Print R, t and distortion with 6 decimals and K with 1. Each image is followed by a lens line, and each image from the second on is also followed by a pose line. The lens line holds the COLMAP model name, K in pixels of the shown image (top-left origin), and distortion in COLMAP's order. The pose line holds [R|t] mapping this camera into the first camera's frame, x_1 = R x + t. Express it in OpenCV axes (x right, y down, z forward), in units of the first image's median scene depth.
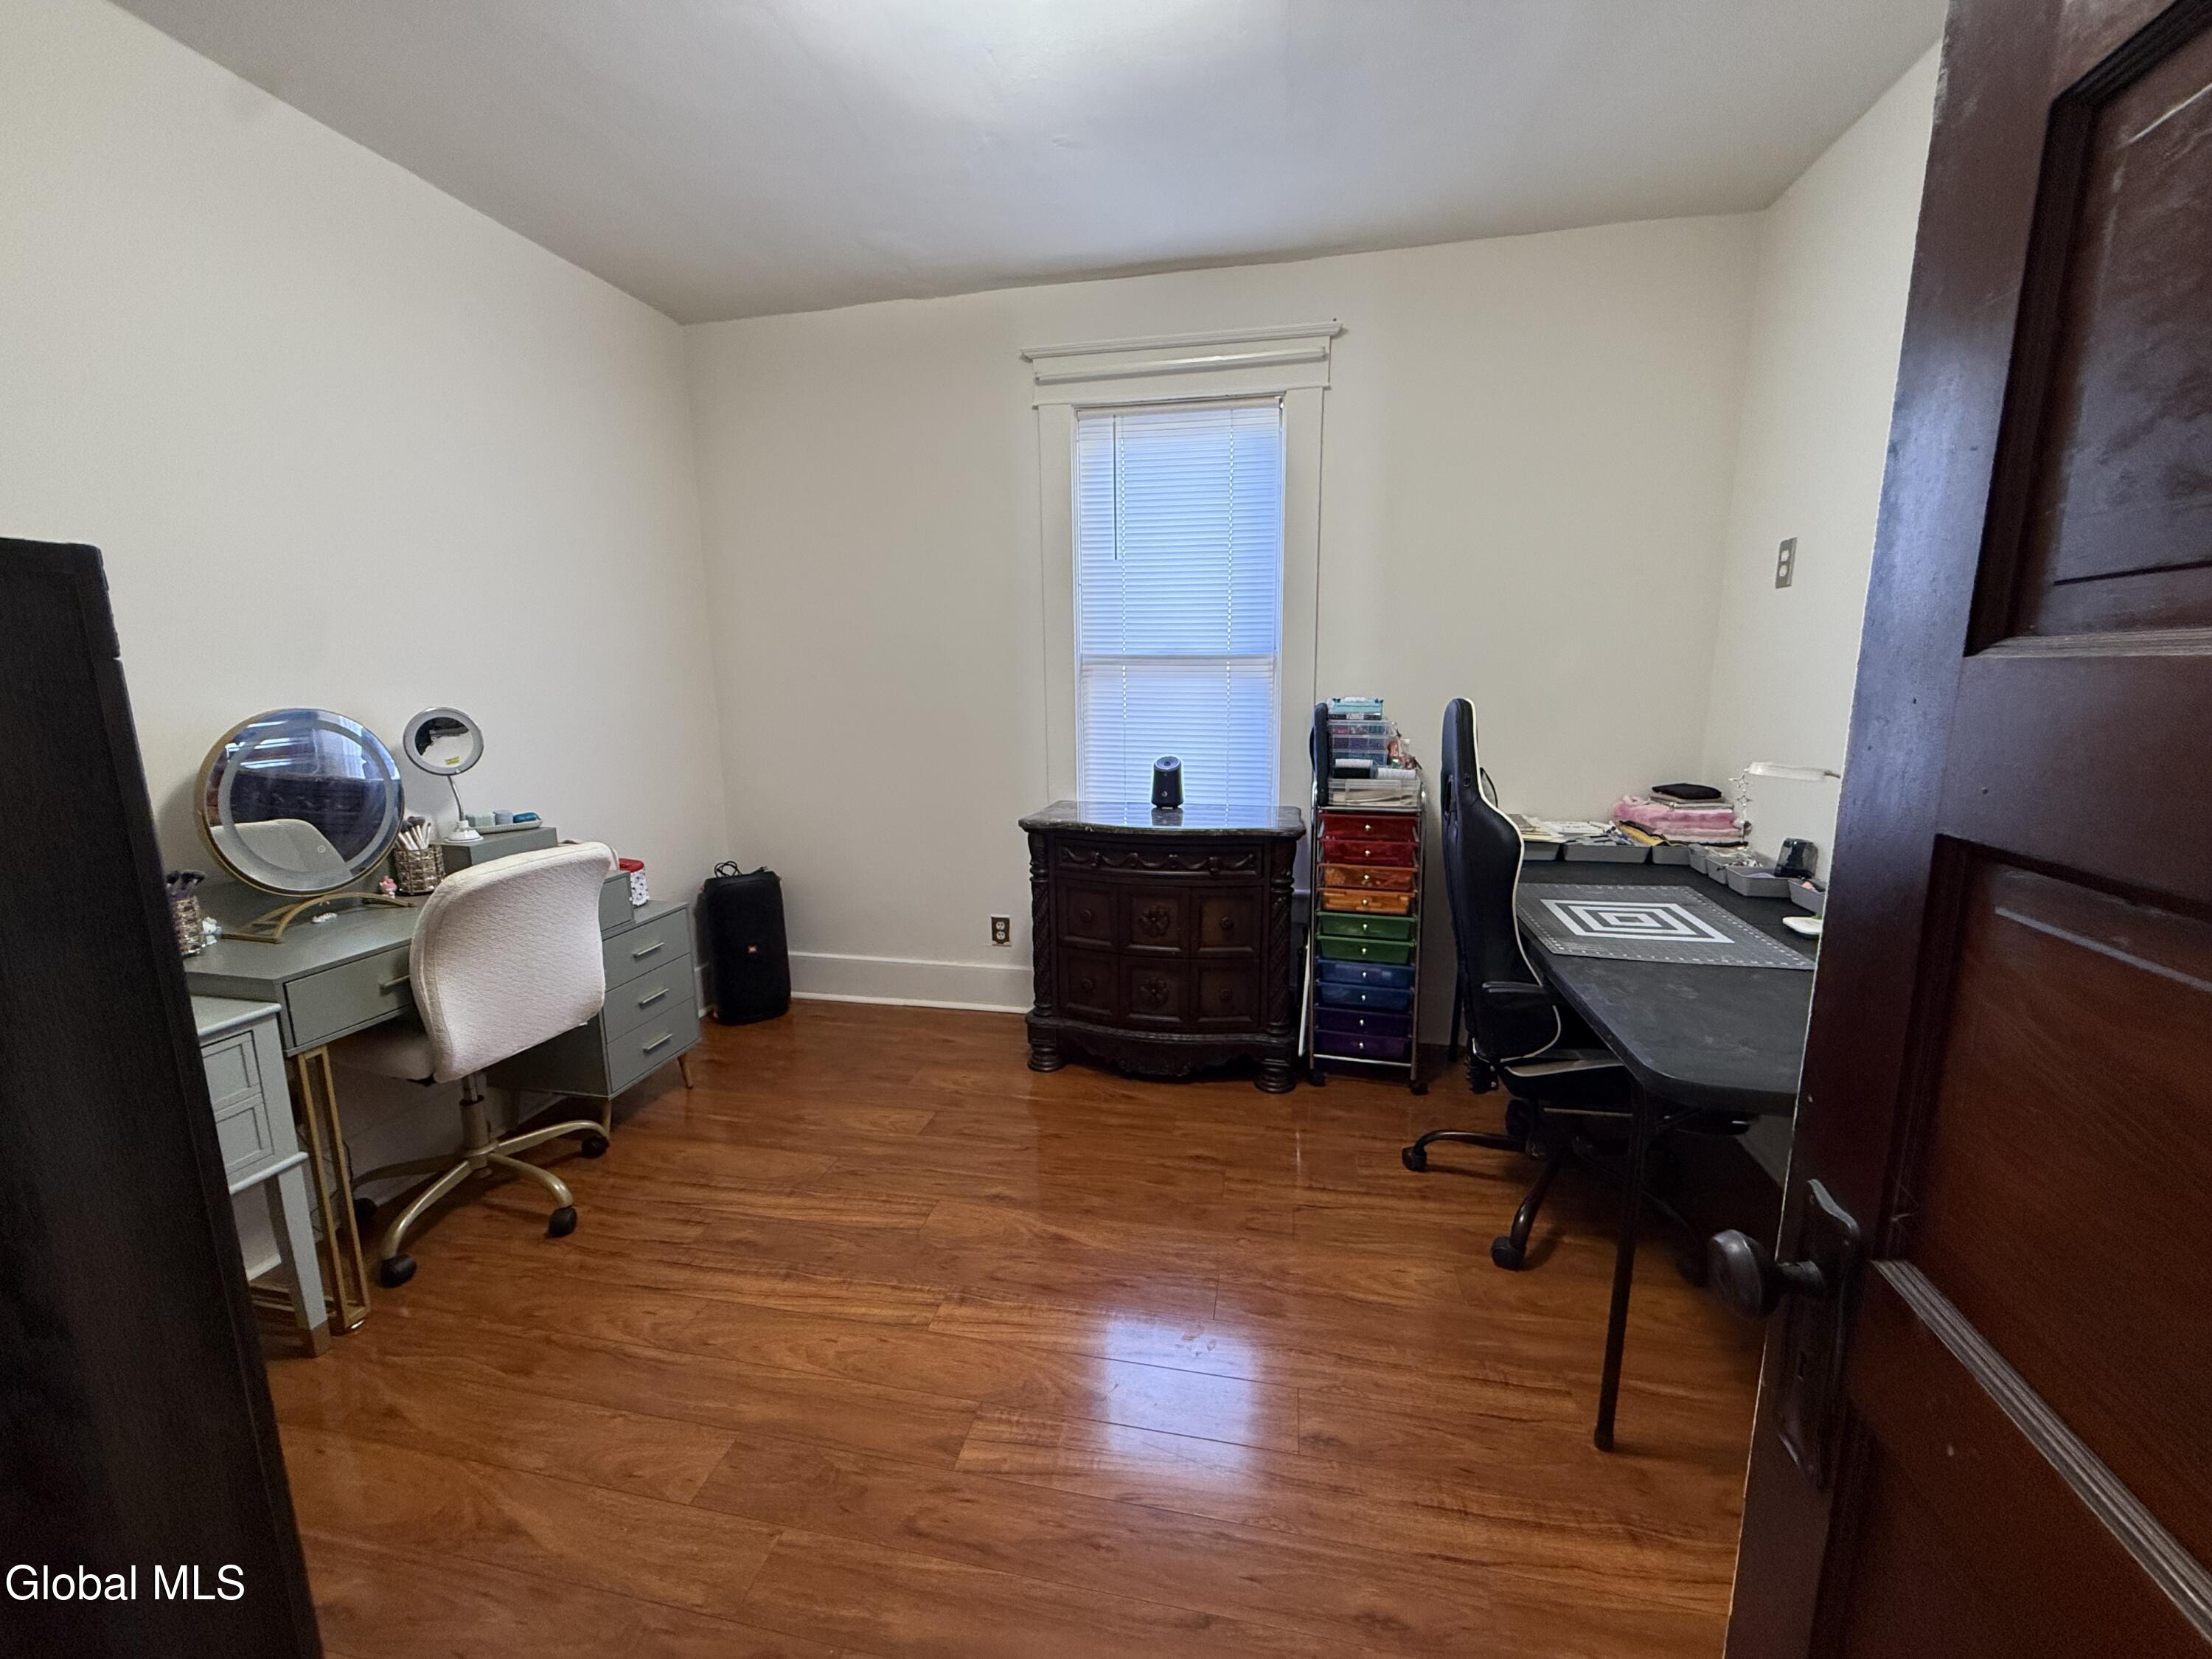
lens RADIAL K [[876.9, 0, 1098.1], [0, 876.9, 827.4], [0, 0, 1]] dist [-0.000530, -0.000236]
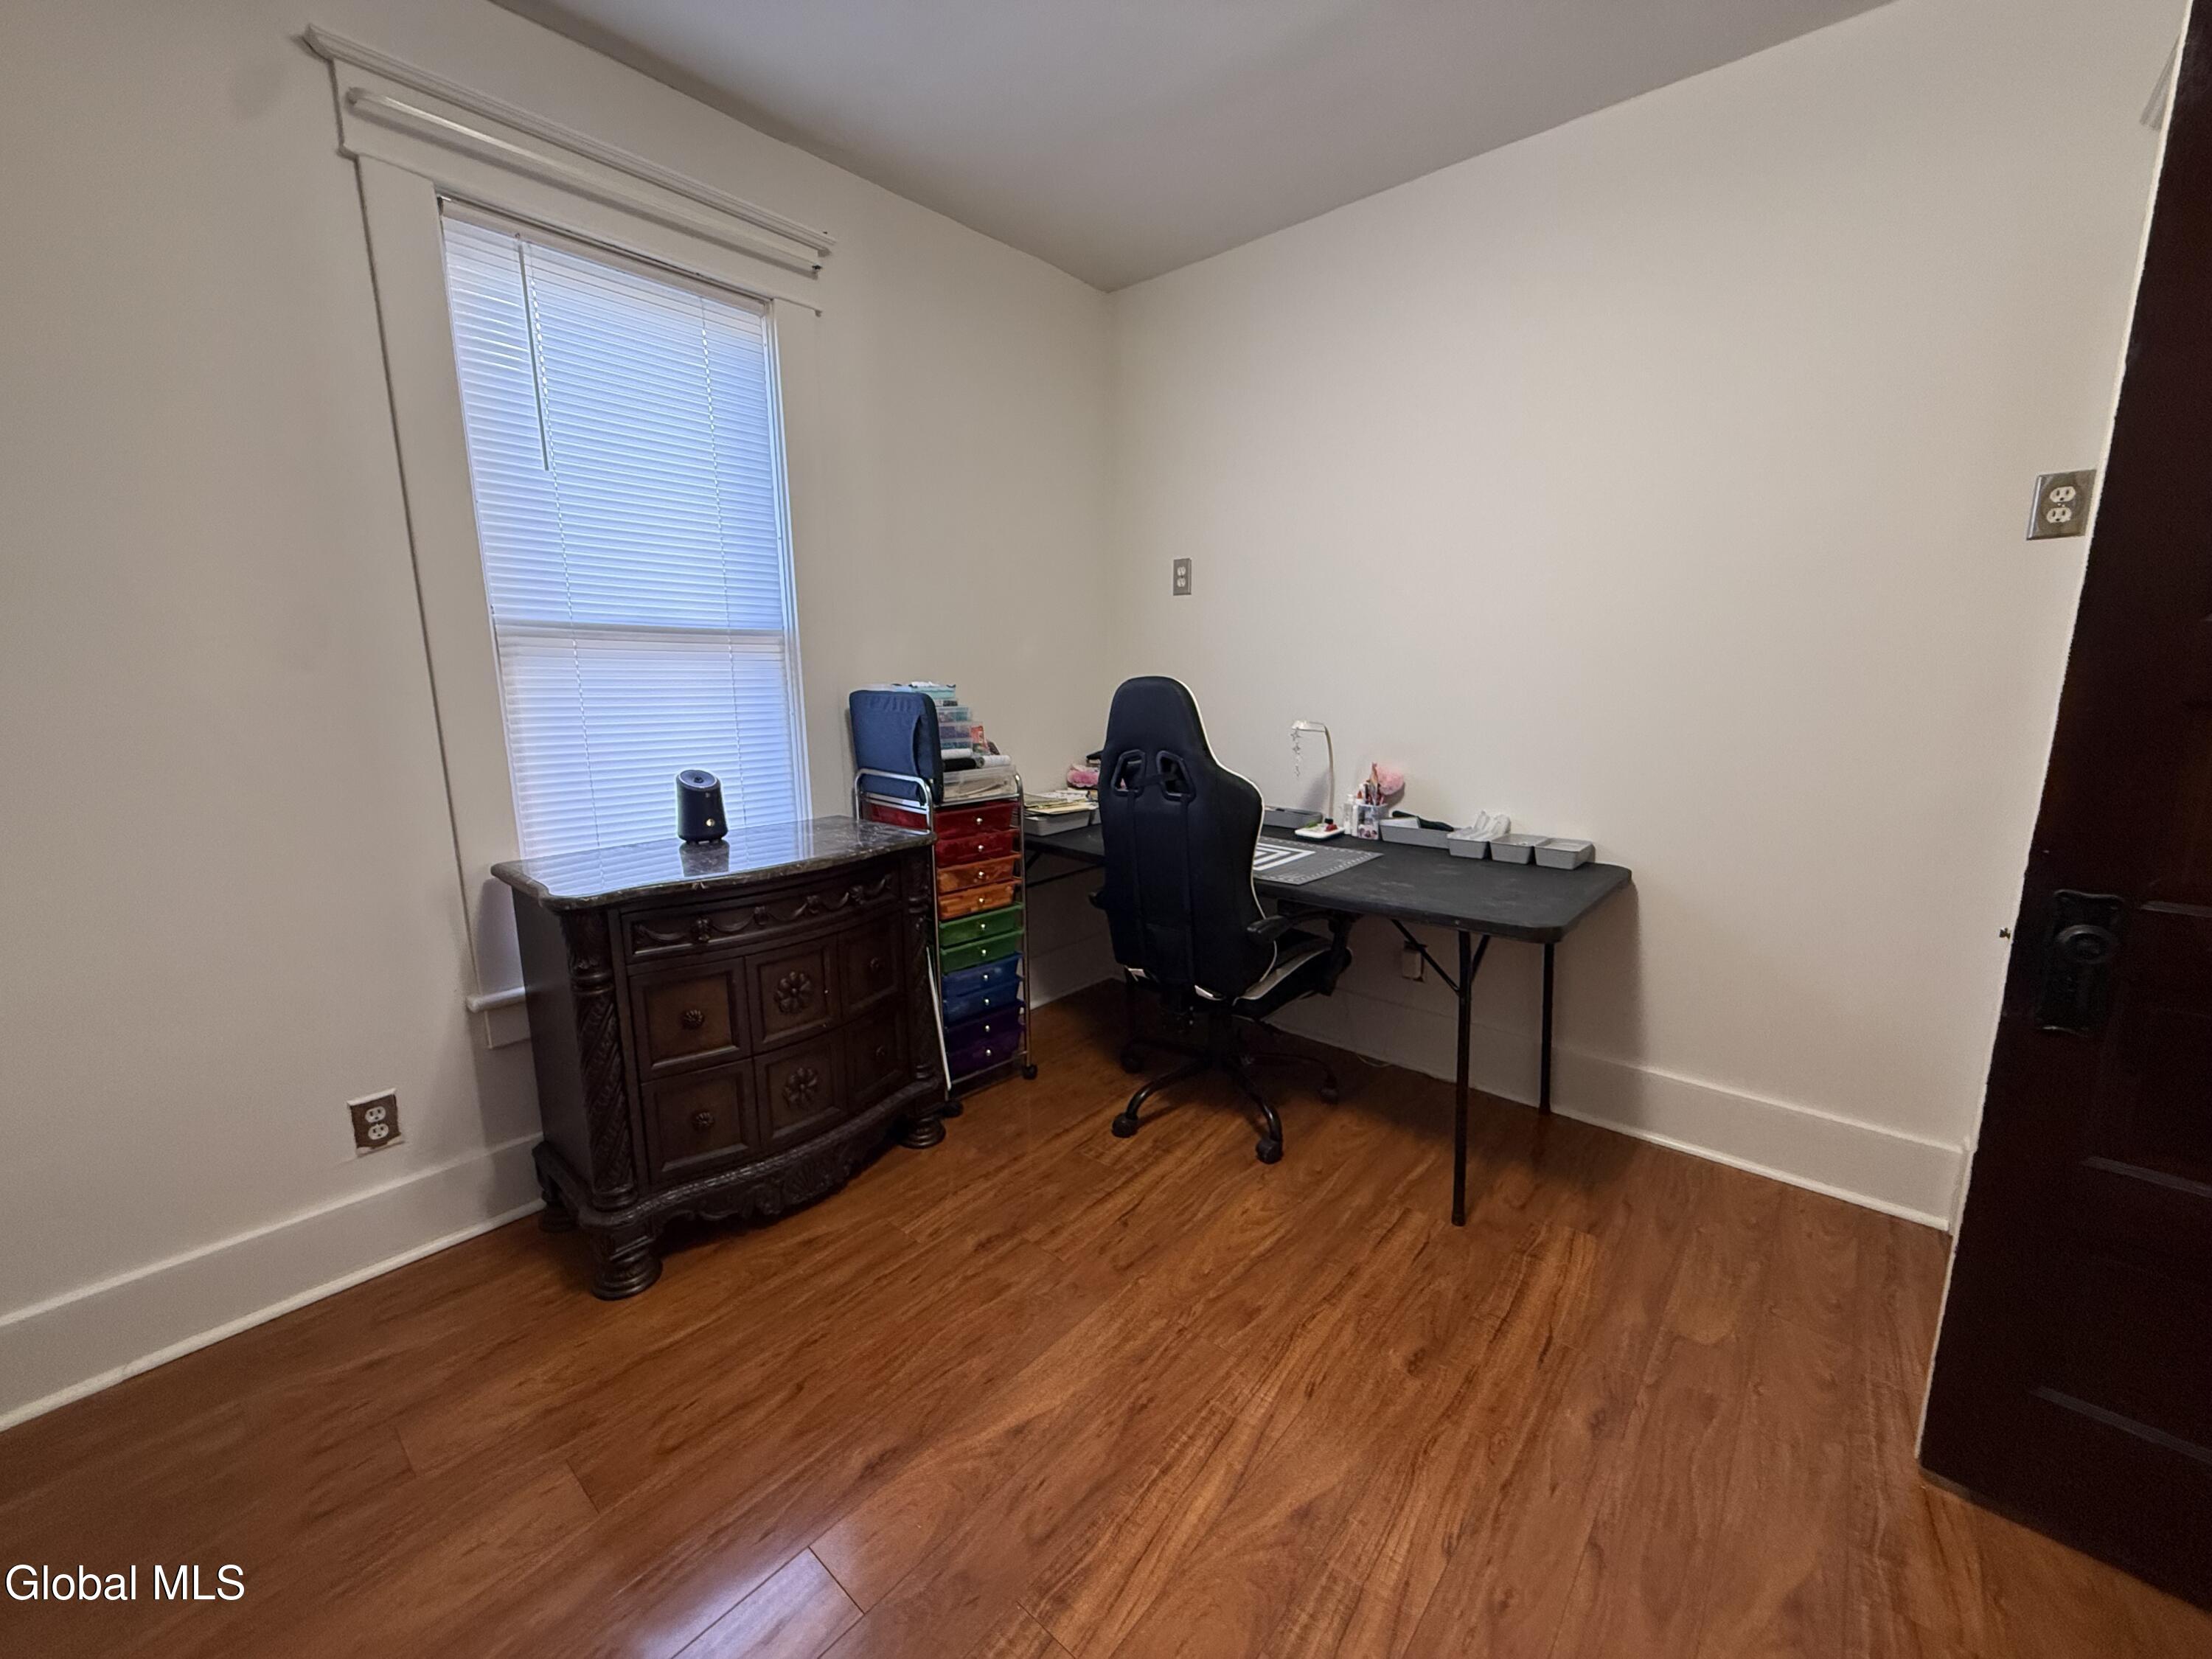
lens RADIAL K [[876.9, 0, 1103.7], [0, 876.9, 831.1], [0, 0, 1]] dist [-0.000530, -0.000236]
pose [[0.486179, -0.153107, 0.860342, -0.416735], [0.153187, 0.984219, 0.088586, -0.049911], [-0.860327, 0.088725, 0.501961, 0.407619]]
